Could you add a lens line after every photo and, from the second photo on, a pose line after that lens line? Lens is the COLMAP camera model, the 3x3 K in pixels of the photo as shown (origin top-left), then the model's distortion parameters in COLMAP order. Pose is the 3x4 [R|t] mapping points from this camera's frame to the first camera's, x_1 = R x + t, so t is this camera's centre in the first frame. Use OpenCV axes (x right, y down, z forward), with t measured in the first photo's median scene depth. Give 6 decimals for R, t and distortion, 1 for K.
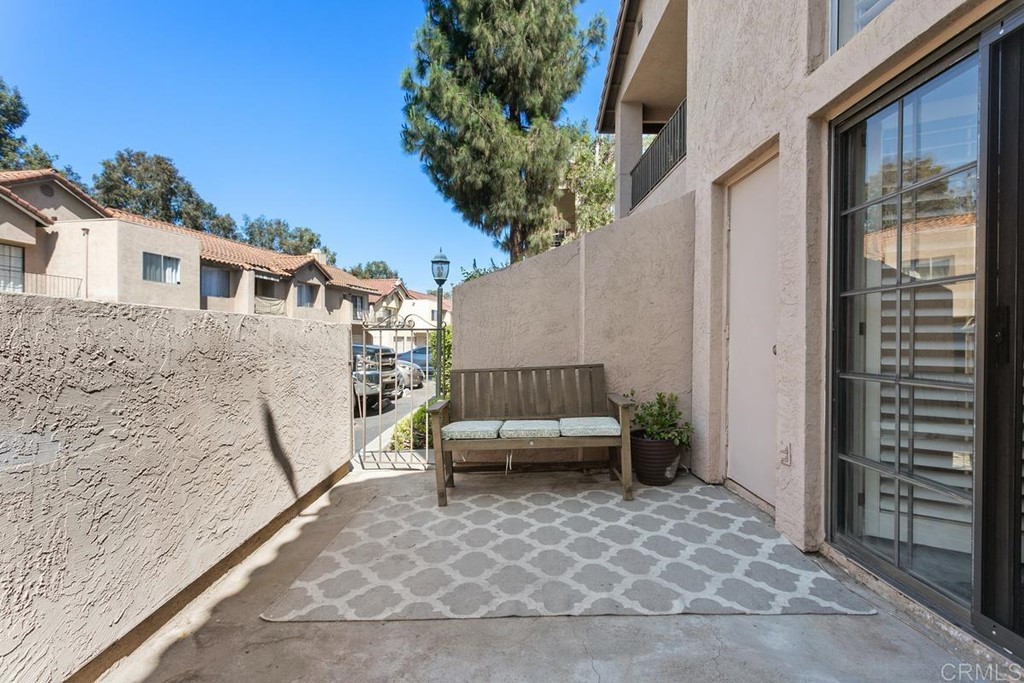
lens RADIAL K [[478.0, 0, 512.0], [0, 478.0, 341.5], [0, 0, 1]] dist [-0.000431, -0.000018]
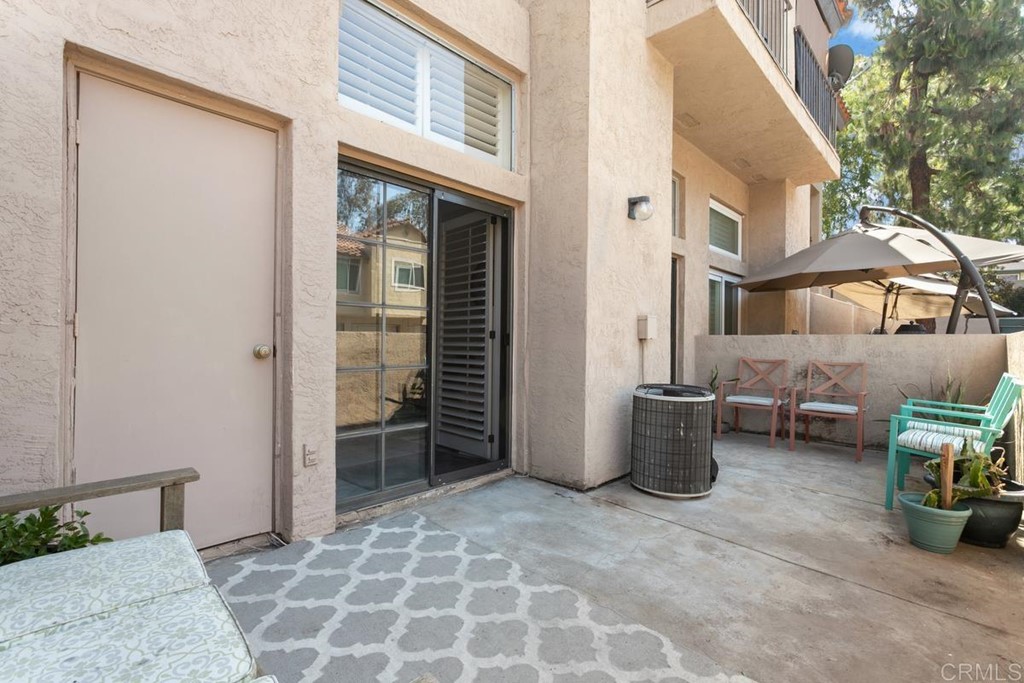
lens RADIAL K [[478.0, 0, 512.0], [0, 478.0, 341.5], [0, 0, 1]] dist [-0.000431, -0.000018]
pose [[-0.719672, -0.010795, 0.694230, -0.478040], [-0.007347, 0.999942, 0.007932, -0.014086], [-0.694275, 0.000608, -0.719710, 1.624301]]
